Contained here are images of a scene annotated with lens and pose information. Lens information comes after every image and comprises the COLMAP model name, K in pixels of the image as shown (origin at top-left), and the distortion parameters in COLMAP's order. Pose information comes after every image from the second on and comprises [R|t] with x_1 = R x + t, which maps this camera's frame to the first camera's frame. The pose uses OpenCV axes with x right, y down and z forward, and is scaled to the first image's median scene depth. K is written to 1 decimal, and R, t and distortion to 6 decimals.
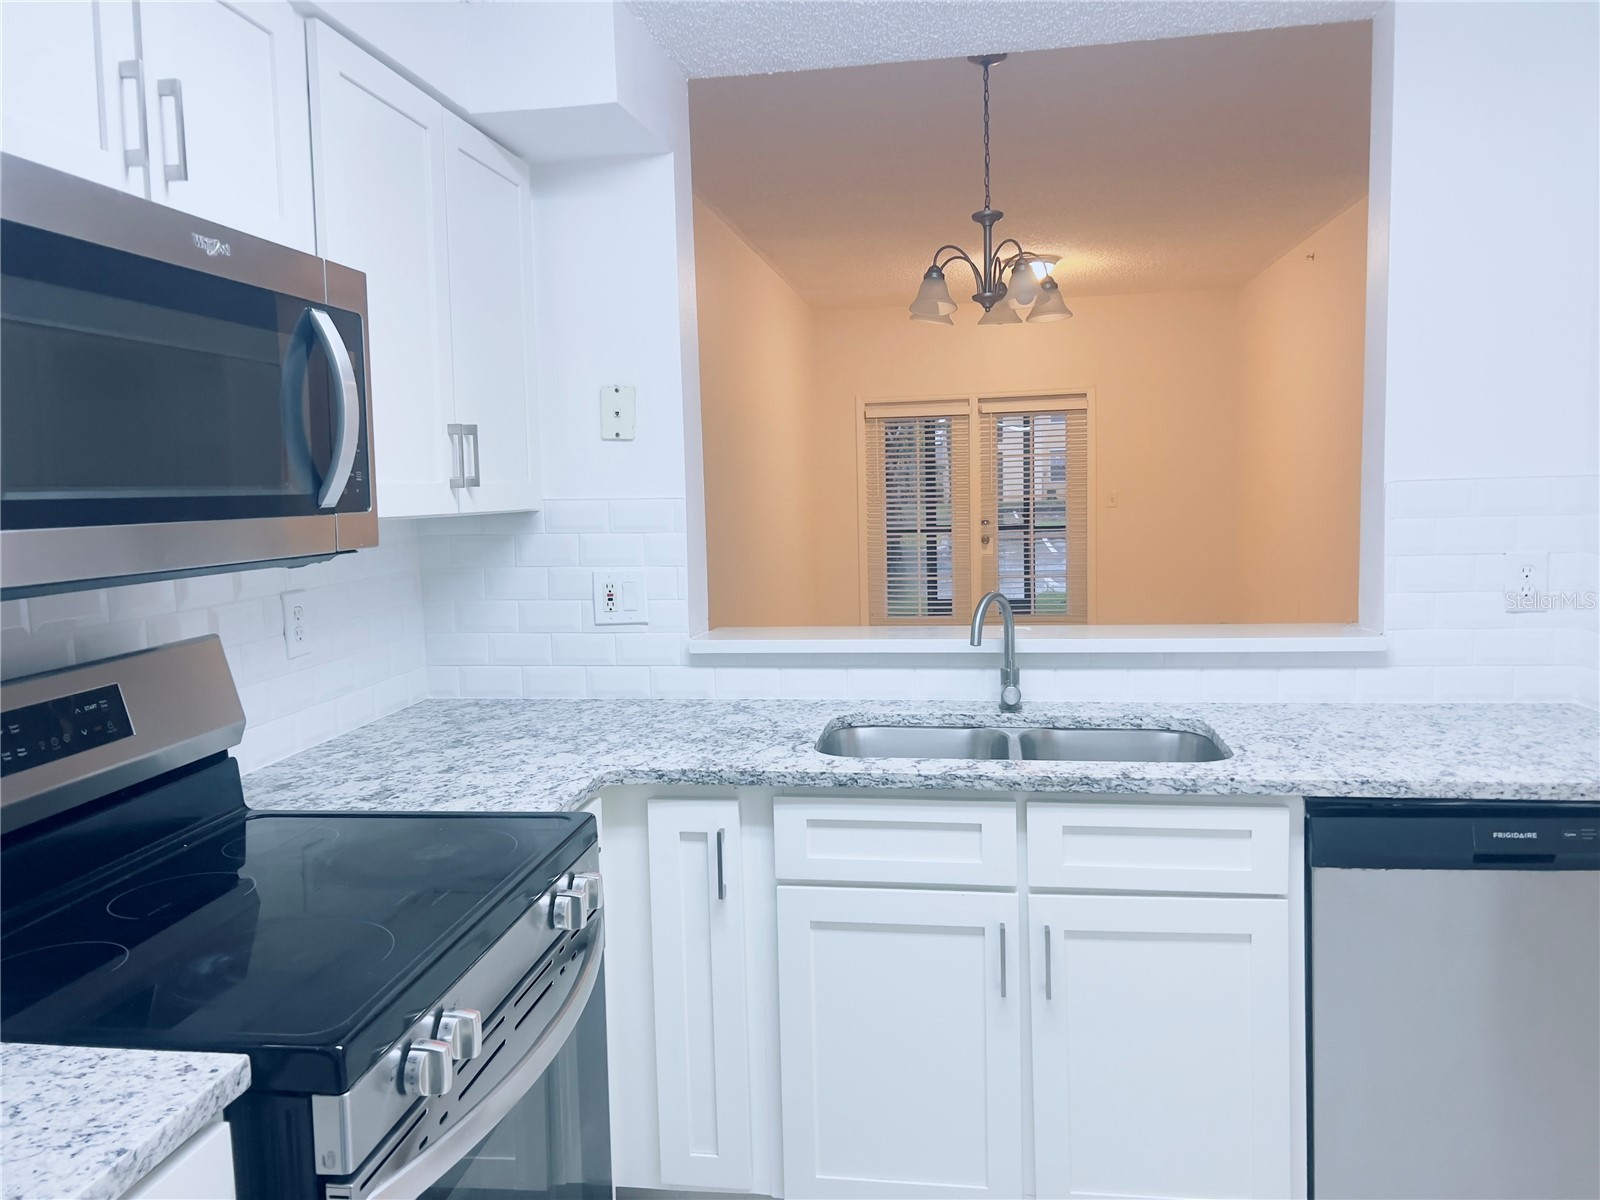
lens RADIAL K [[1197.1, 0, 790.5], [0, 1197.1, 597.9], [0, 0, 1]] dist [0.042867, -0.041056]
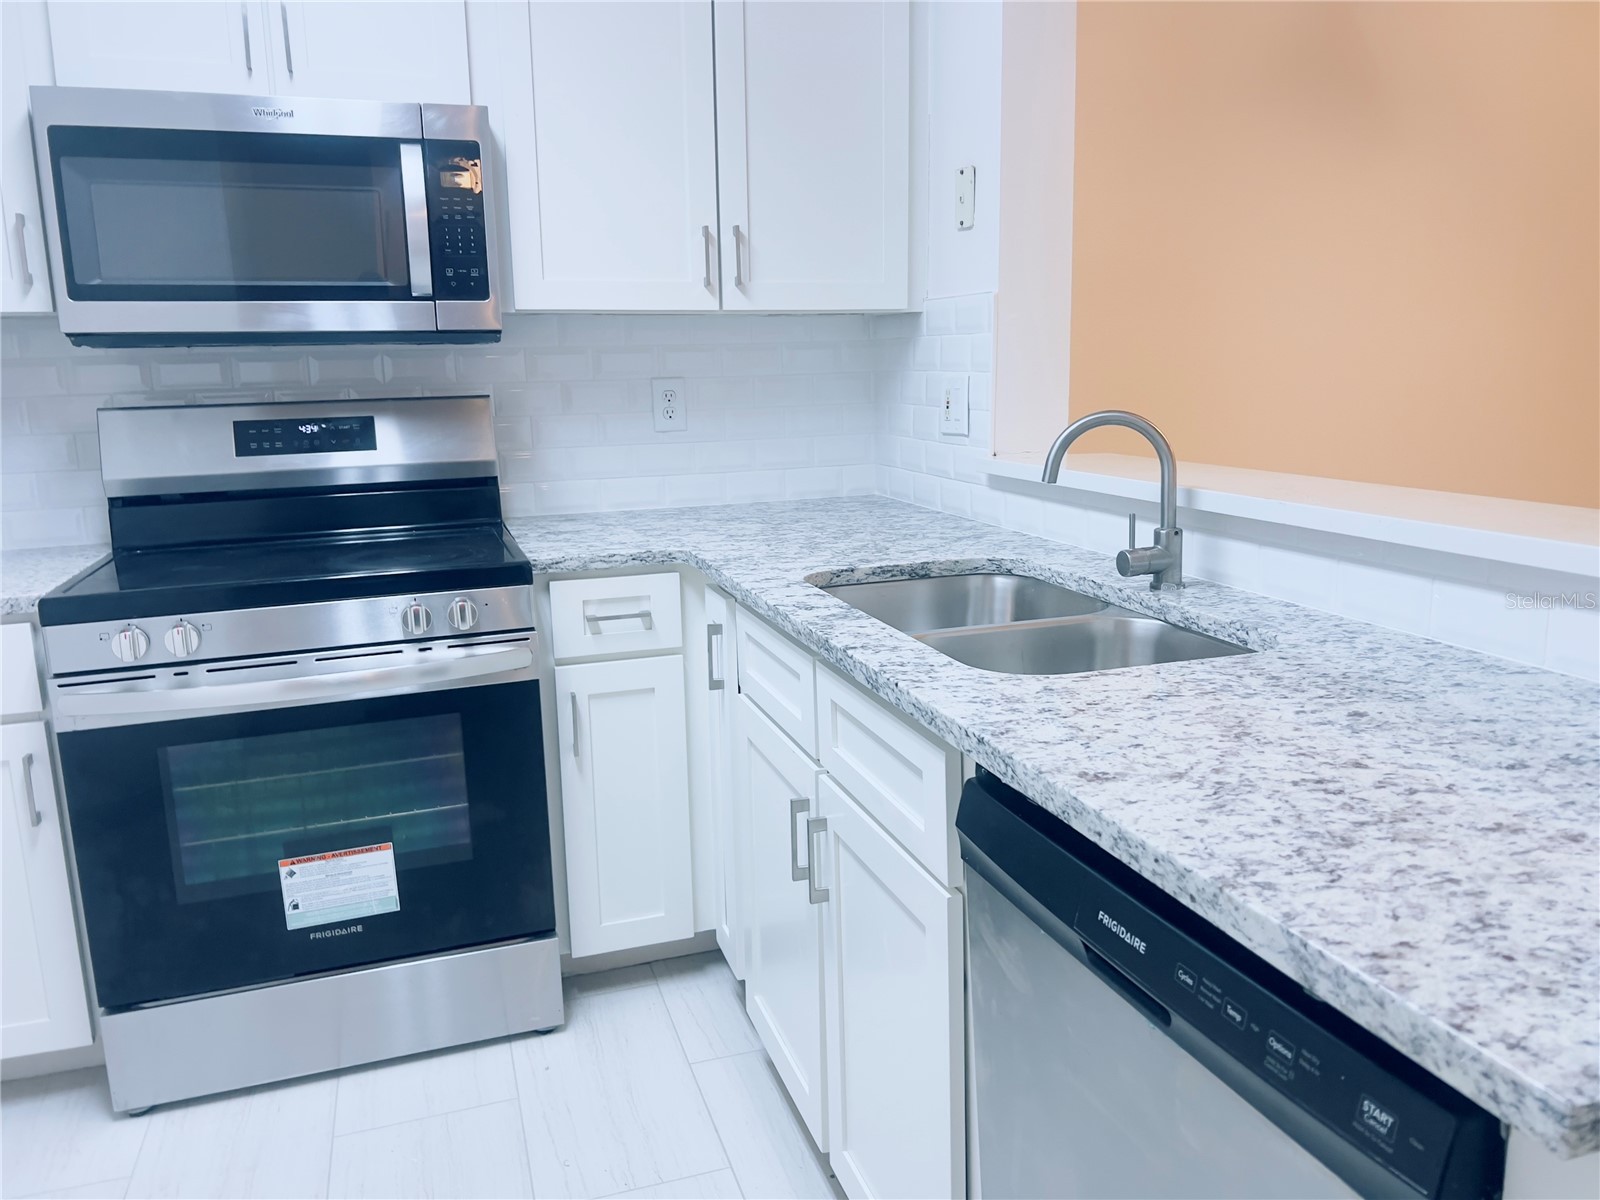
lens RADIAL K [[1196.2, 0, 797.0], [0, 1196.2, 591.9], [0, 0, 1]] dist [0.083341, -0.111346]
pose [[0.453293, 0.183766, -0.872213, 0.898009], [-0.074724, 0.982908, 0.168253, -0.007184], [0.888224, -0.011093, 0.459277, 0.640324]]
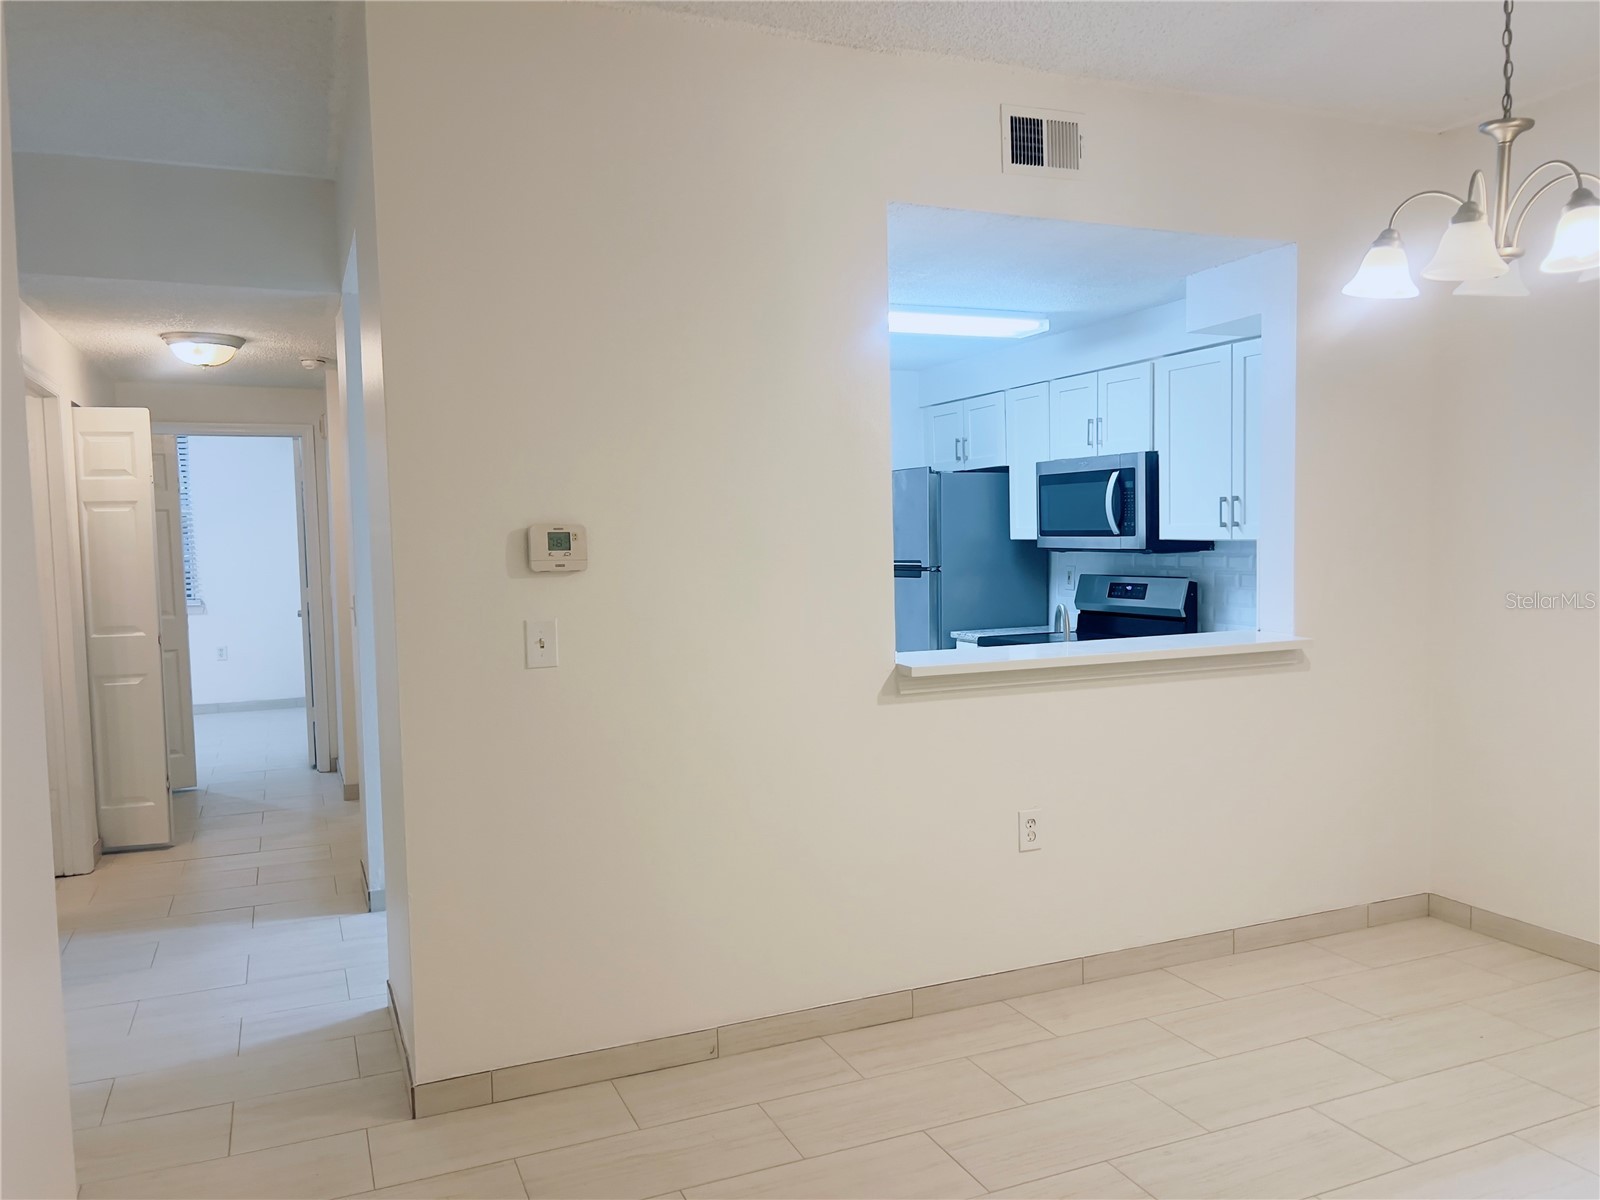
lens RADIAL K [[1182.5, 0, 817.6], [0, 1182.5, 613.7], [0, 0, 1]] dist [0.063535, -0.073236]
pose [[-0.843171, 0.082409, -0.531292, 1.632220], [-0.008004, 0.986150, 0.165664, -0.320724], [0.537586, 0.143936, -0.830833, 2.707424]]
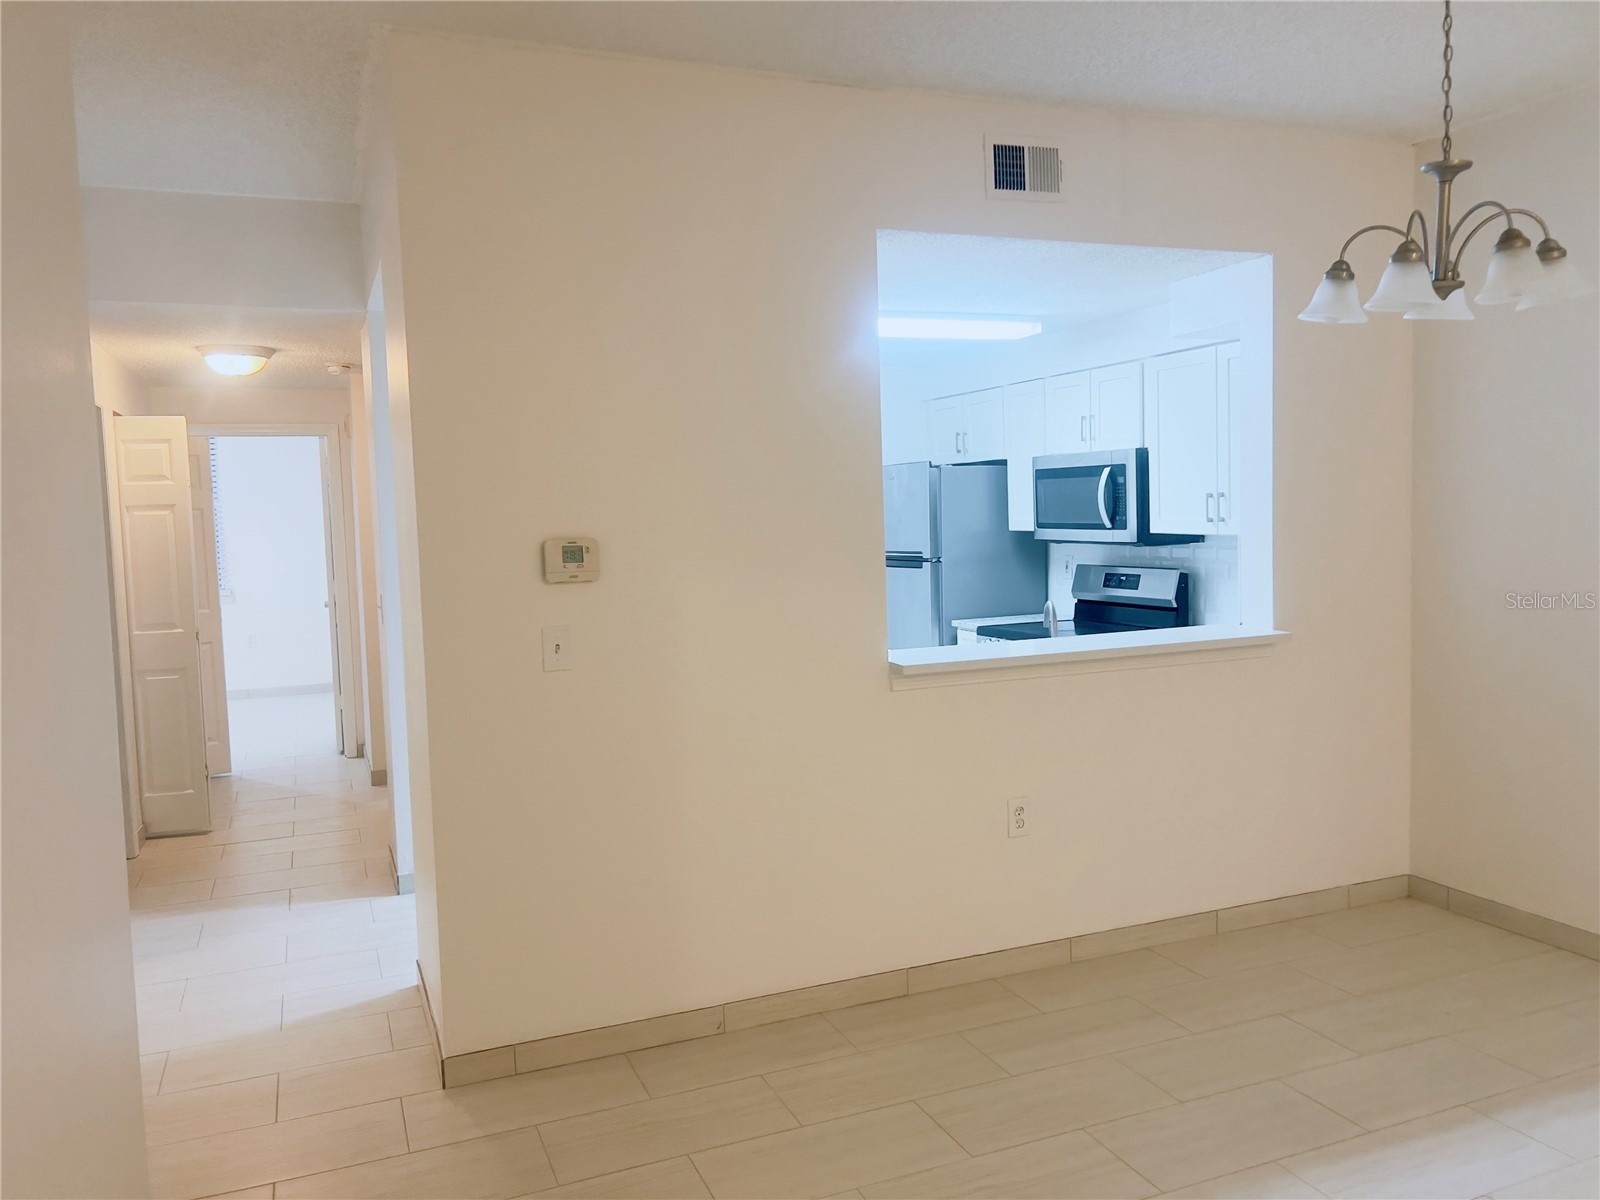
lens RADIAL K [[1181.9, 0, 804.3], [0, 1181.9, 591.7], [0, 0, 1]] dist [0.074571, -0.094425]
pose [[-0.855293, 0.090919, -0.510105, 1.663181], [0.004352, 0.985710, 0.168393, -0.380762], [0.518126, 0.141805, -0.843467, 2.809180]]
